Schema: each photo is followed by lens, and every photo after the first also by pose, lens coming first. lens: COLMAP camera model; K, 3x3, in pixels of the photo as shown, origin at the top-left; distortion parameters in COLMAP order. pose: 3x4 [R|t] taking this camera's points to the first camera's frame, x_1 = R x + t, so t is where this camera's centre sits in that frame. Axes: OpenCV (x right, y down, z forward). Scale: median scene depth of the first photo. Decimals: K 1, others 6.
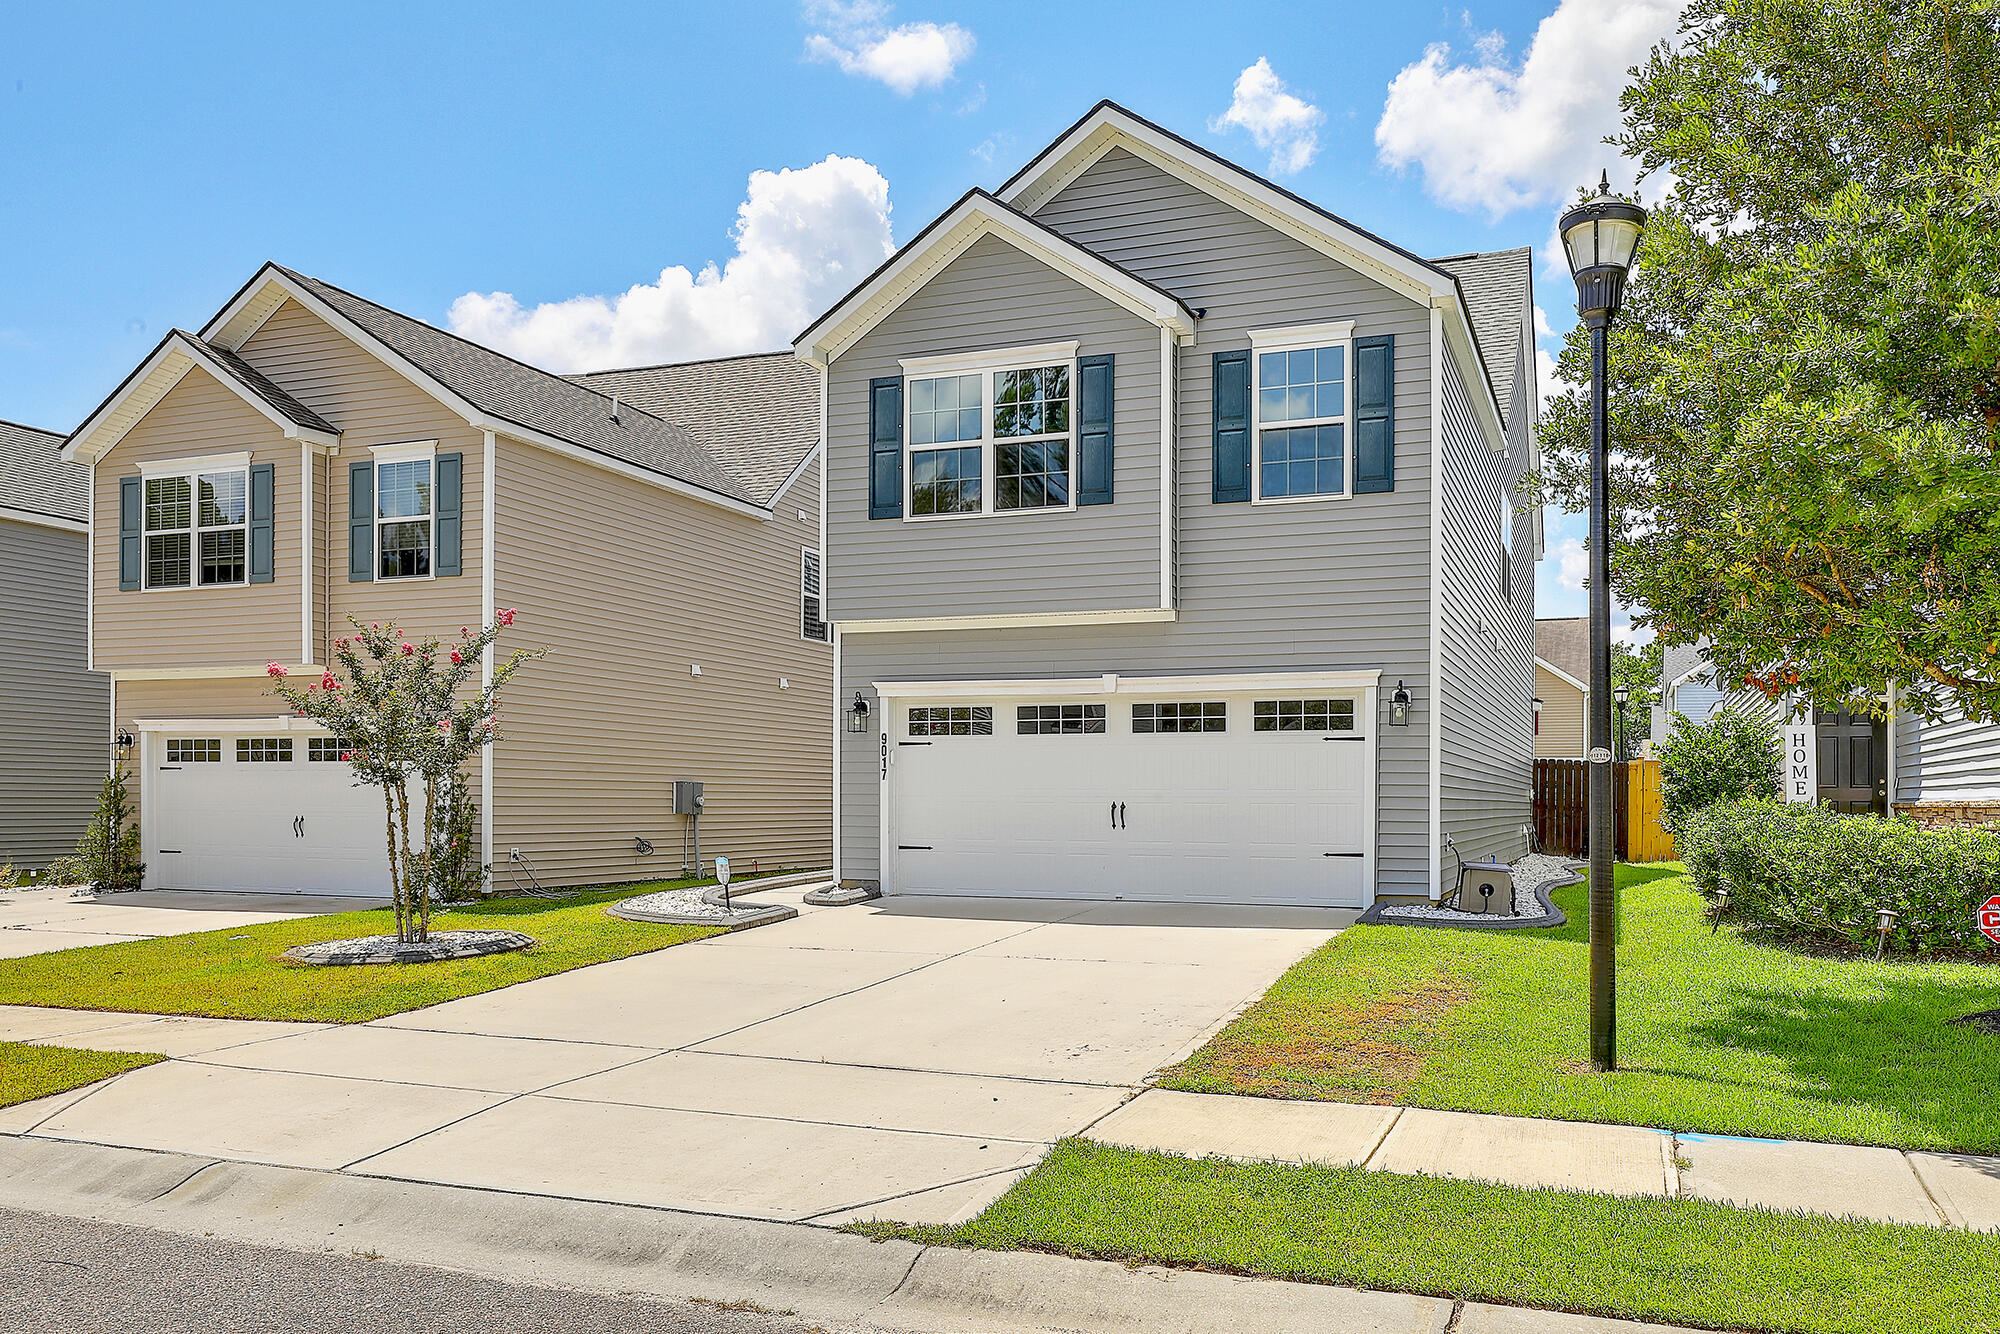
lens RADIAL K [[1601.8, 0, 1000.0], [0, 1601.8, 667.0], [0, 0, 1]] dist [-0.000636, 0.002254]
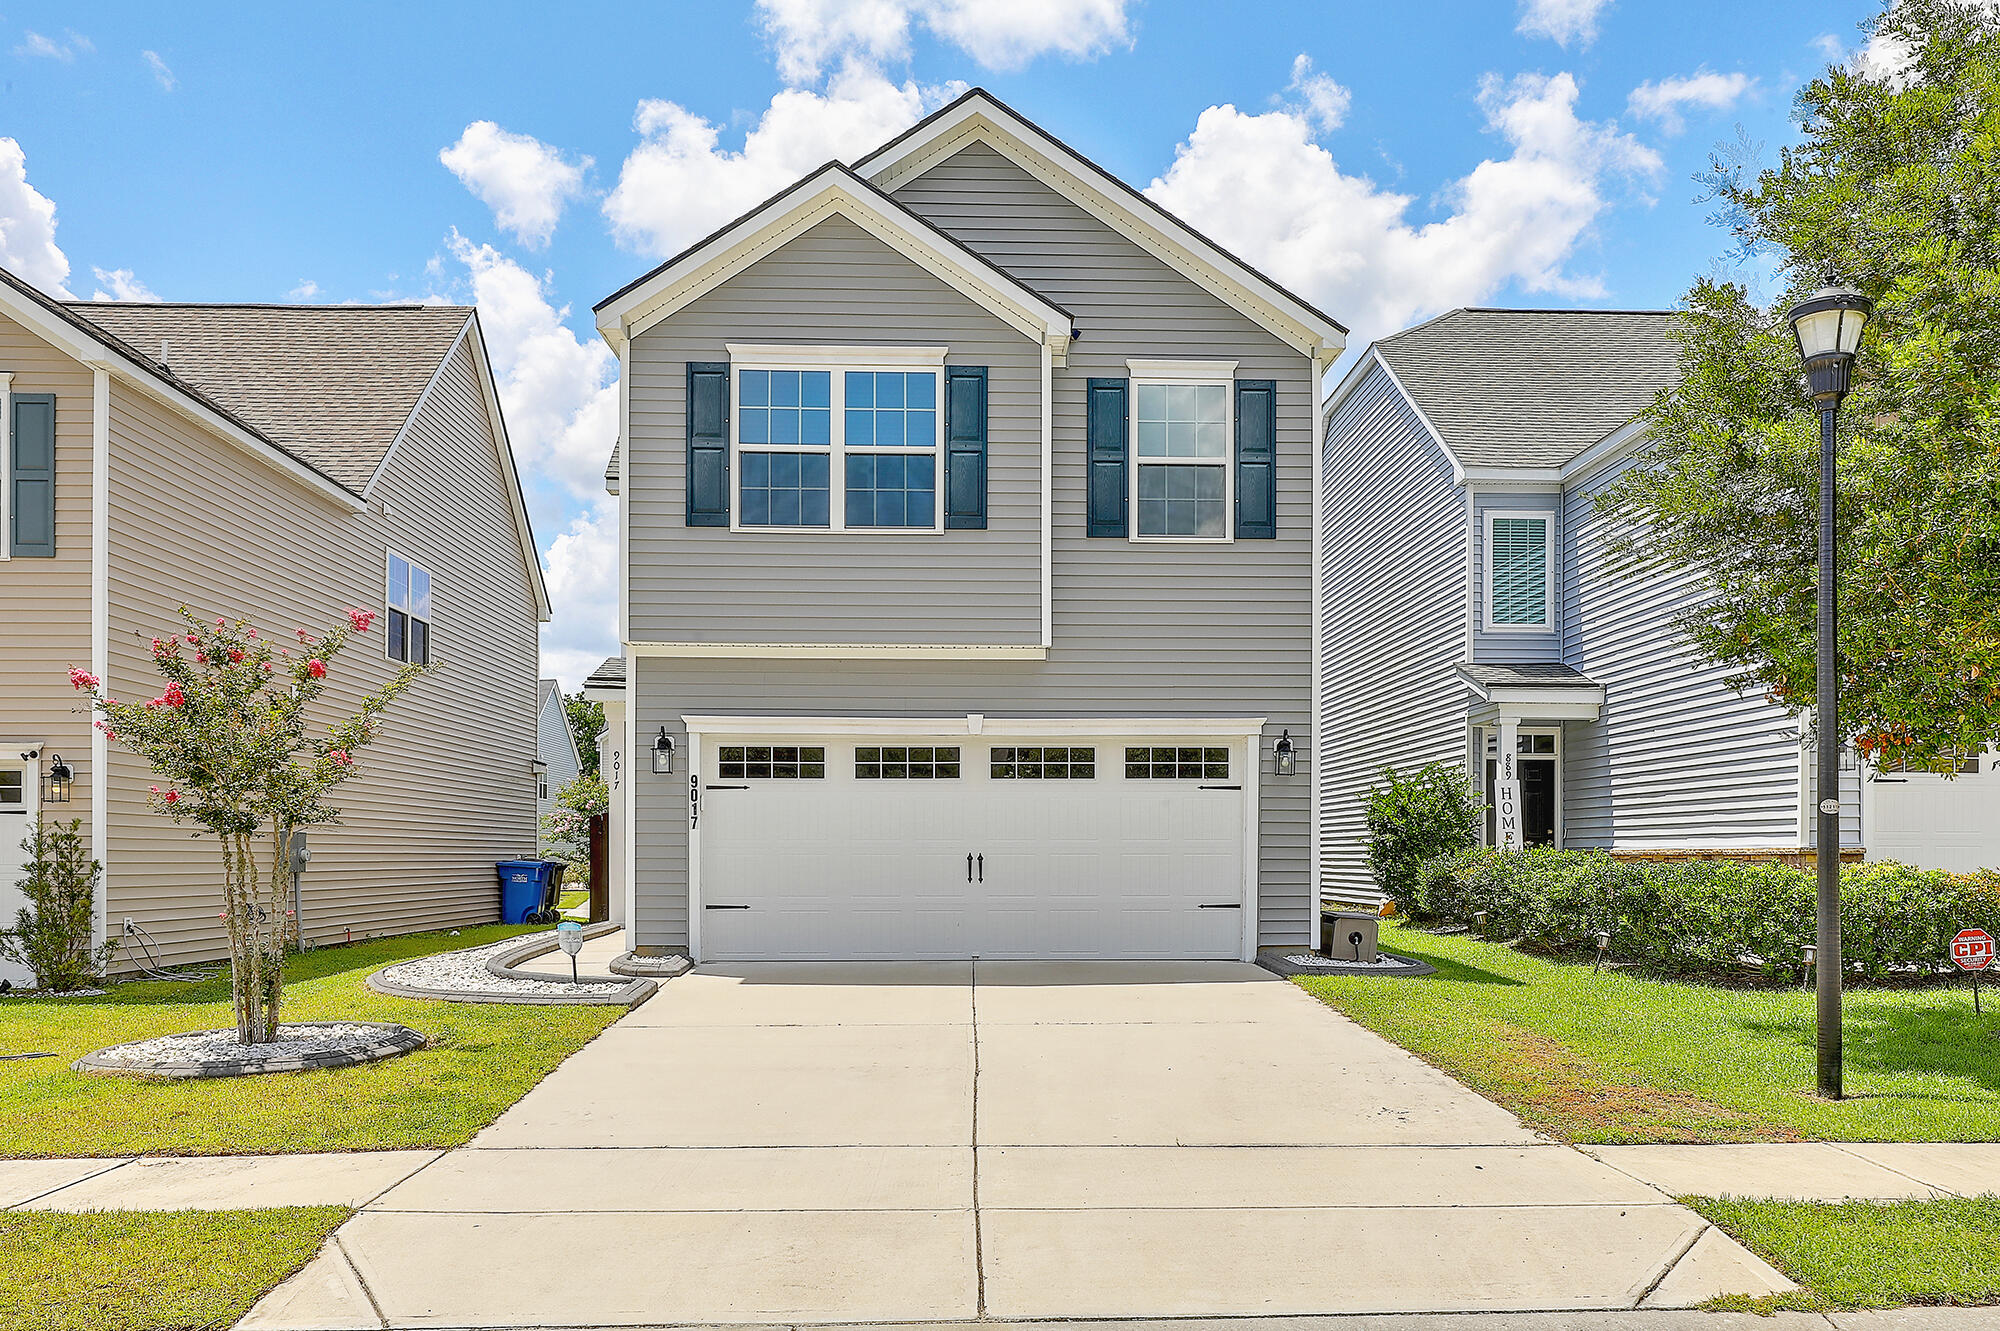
lens RADIAL K [[1720.8, 0, 997.9], [0, 1720.8, 719.0], [0, 0, 1]] dist [0.004323, 0.000504]
pose [[0.908126, 0.027978, 0.417761, -0.336515], [-0.030369, 0.999538, -0.000924, 0.007704], [-0.417594, -0.011848, 0.908557, 0.097993]]
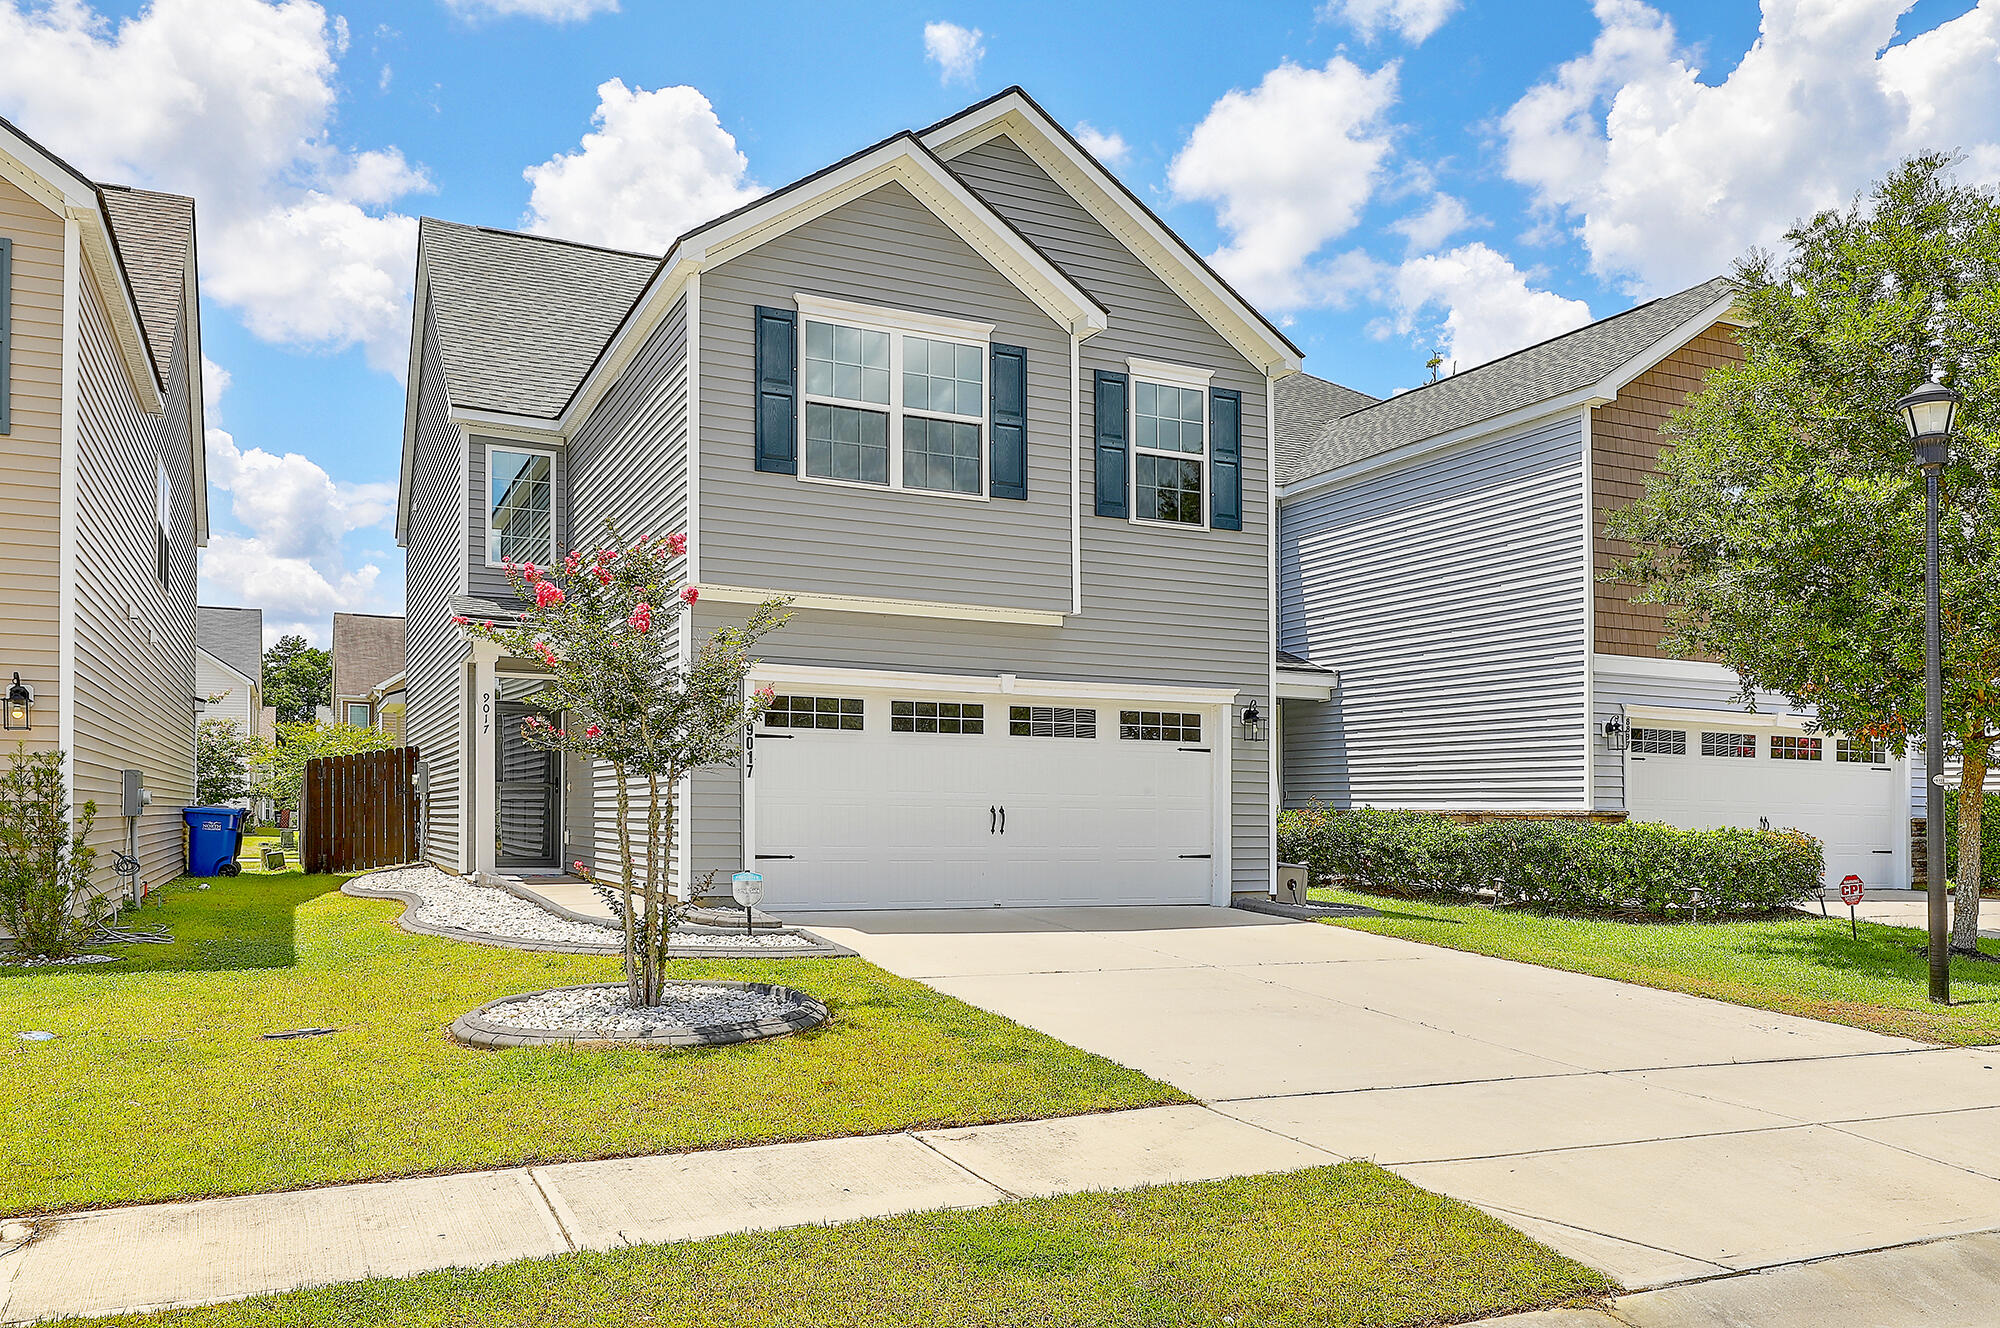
lens RADIAL K [[1590.6, 0, 943.0], [0, 1590.6, 660.9], [0, 0, 1]] dist [0.002557, 0.002999]
pose [[0.670538, 0.074478, 0.738127, -0.678978], [-0.070865, 0.996829, -0.036205, 0.034498], [-0.738483, -0.028031, 0.673689, 0.384509]]
